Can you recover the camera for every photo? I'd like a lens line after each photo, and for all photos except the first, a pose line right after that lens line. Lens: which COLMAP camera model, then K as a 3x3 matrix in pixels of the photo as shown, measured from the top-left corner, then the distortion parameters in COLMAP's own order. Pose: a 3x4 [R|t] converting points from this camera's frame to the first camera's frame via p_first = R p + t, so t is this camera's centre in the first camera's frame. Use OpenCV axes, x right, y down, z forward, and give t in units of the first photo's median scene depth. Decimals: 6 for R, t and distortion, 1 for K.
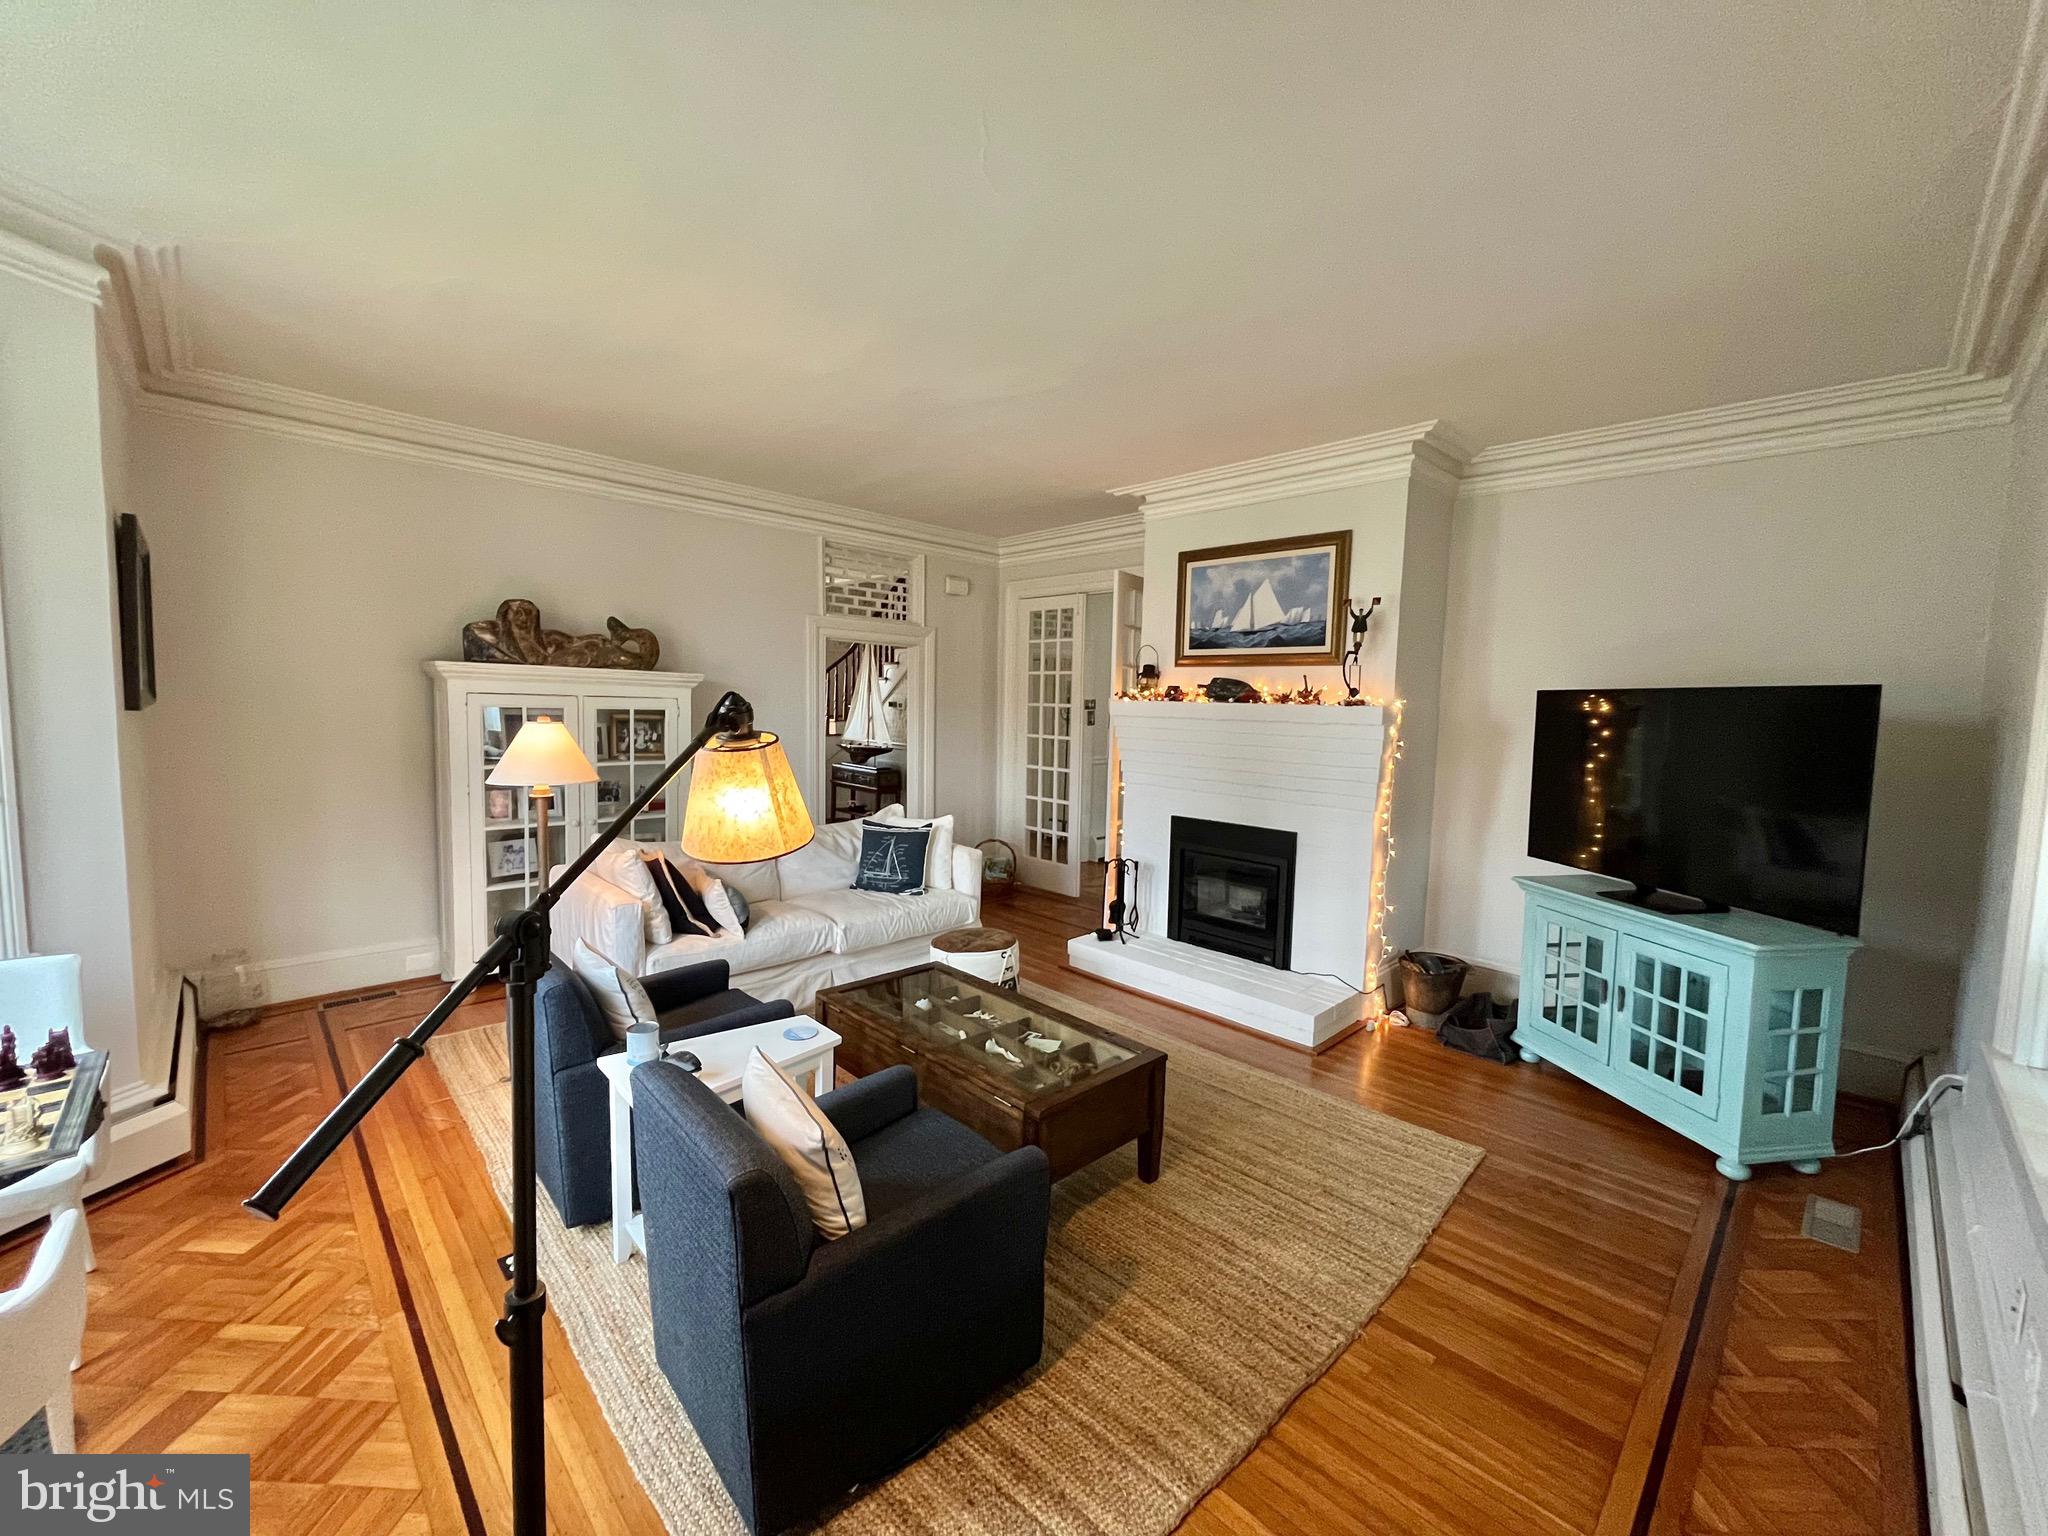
lens RADIAL K [[825.0, 0, 1024.0], [0, 825.0, 768.0], [0, 0, 1]] dist [-0.001140, -0.000170]
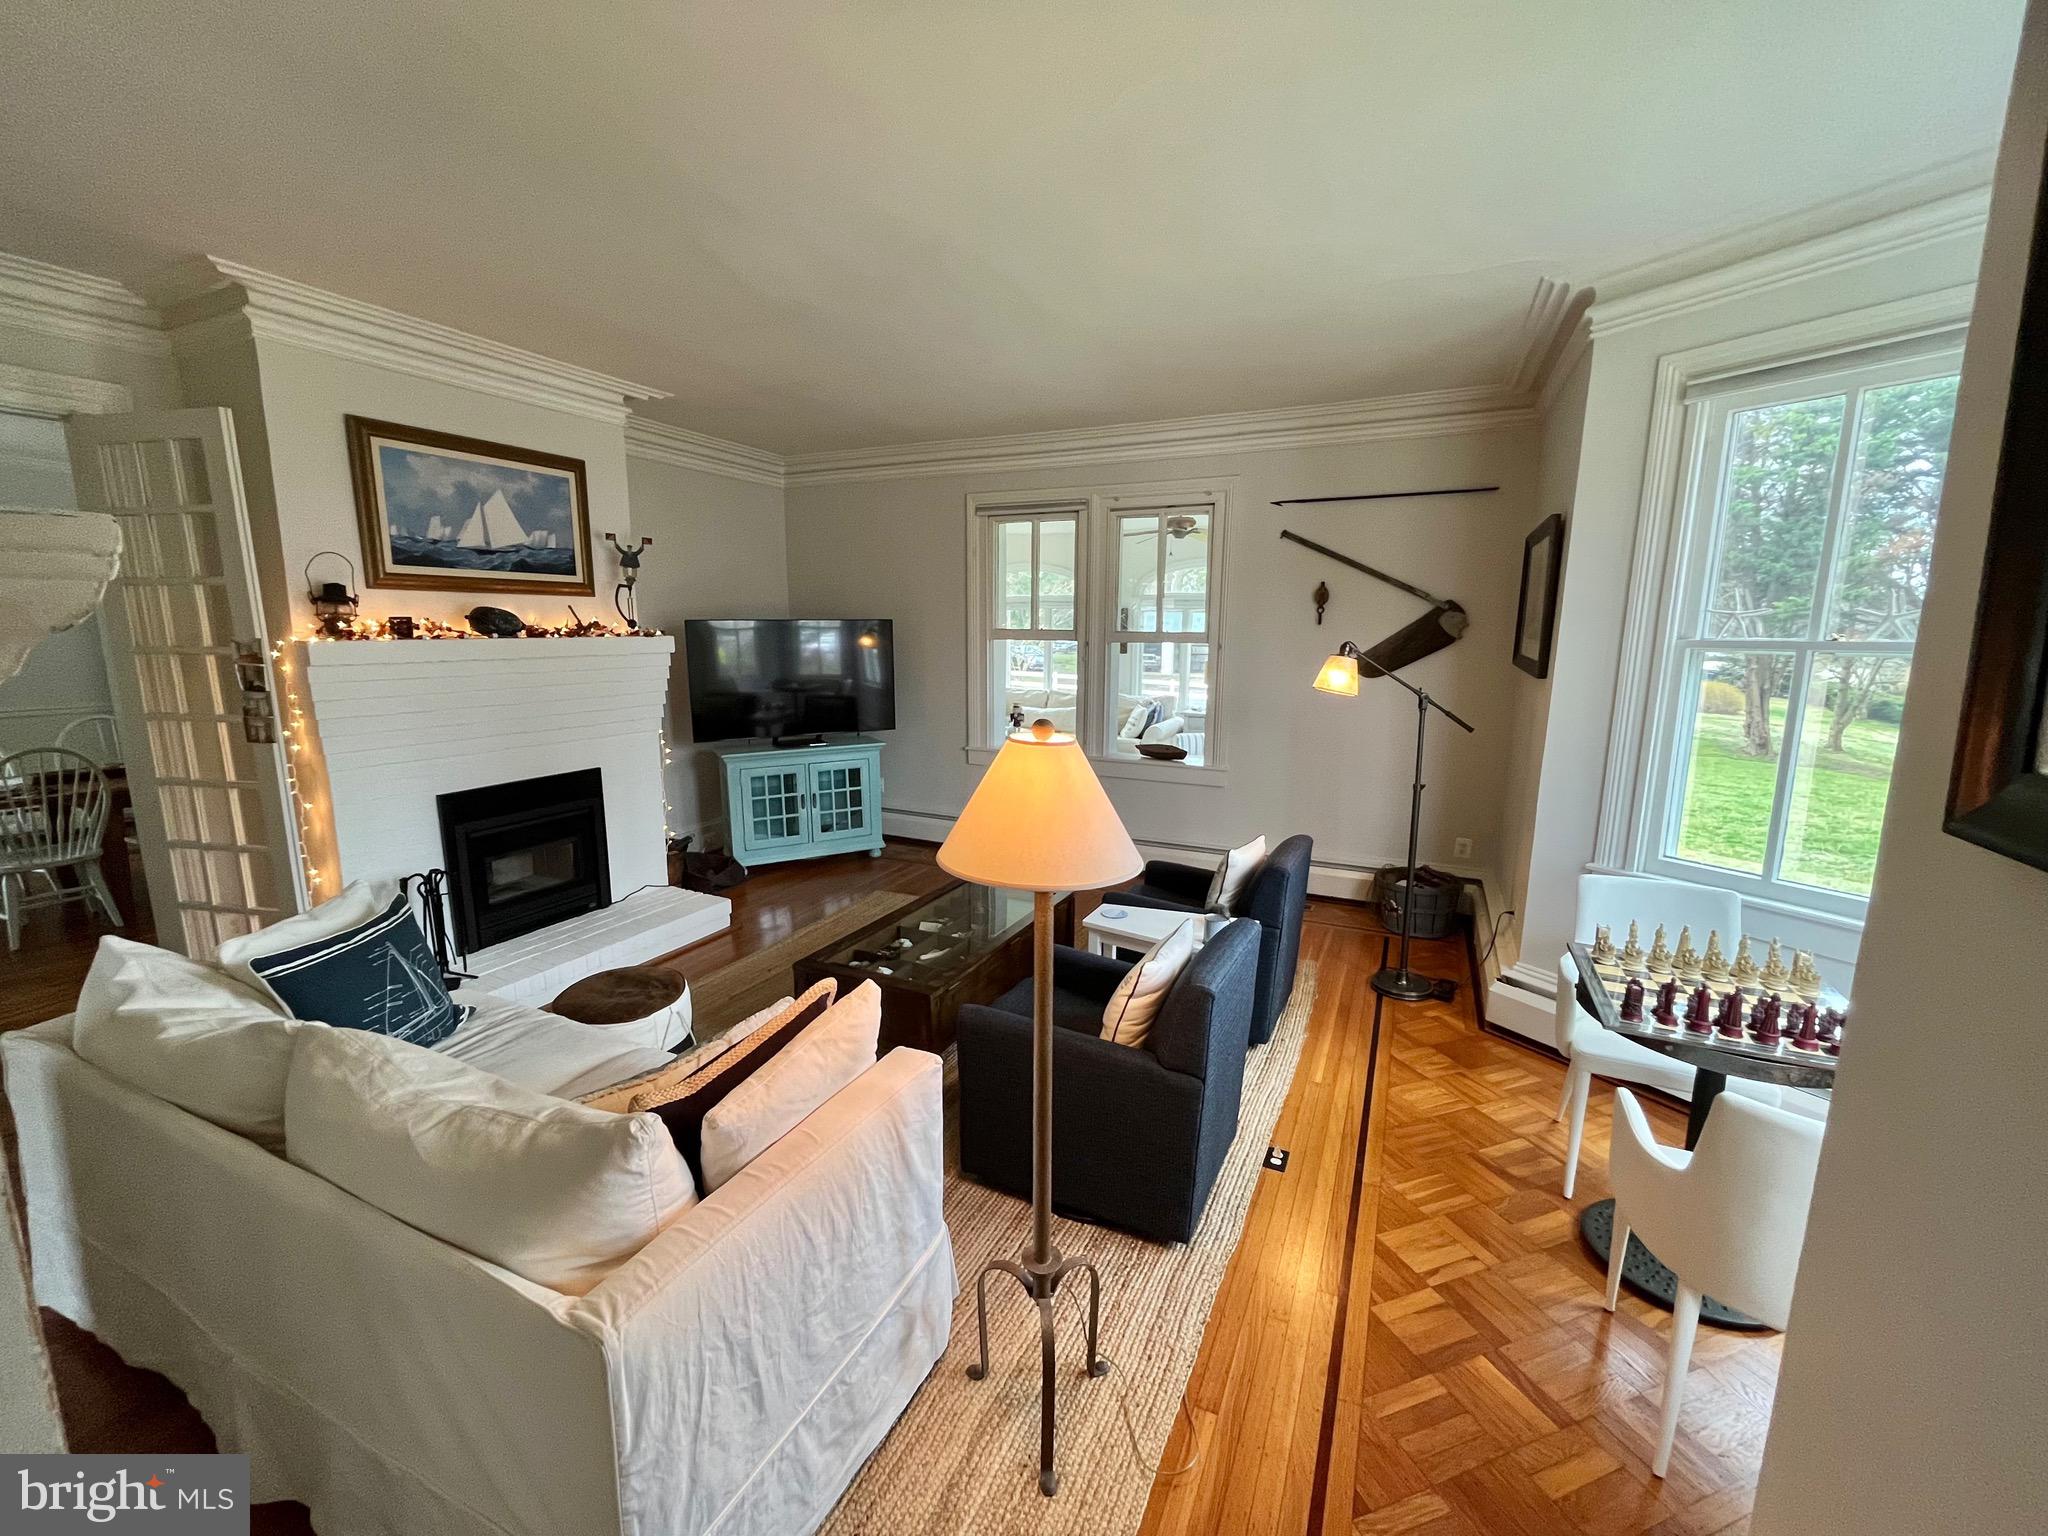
lens RADIAL K [[825.0, 0, 1024.0], [0, 825.0, 768.0], [0, 0, 1]] dist [-0.001140, -0.000170]
pose [[-0.337566, -0.186056, 0.922731, -0.737446], [0.067802, 0.972919, 0.220980, -0.102563], [-0.938857, 0.137159, -0.315809, 0.811586]]
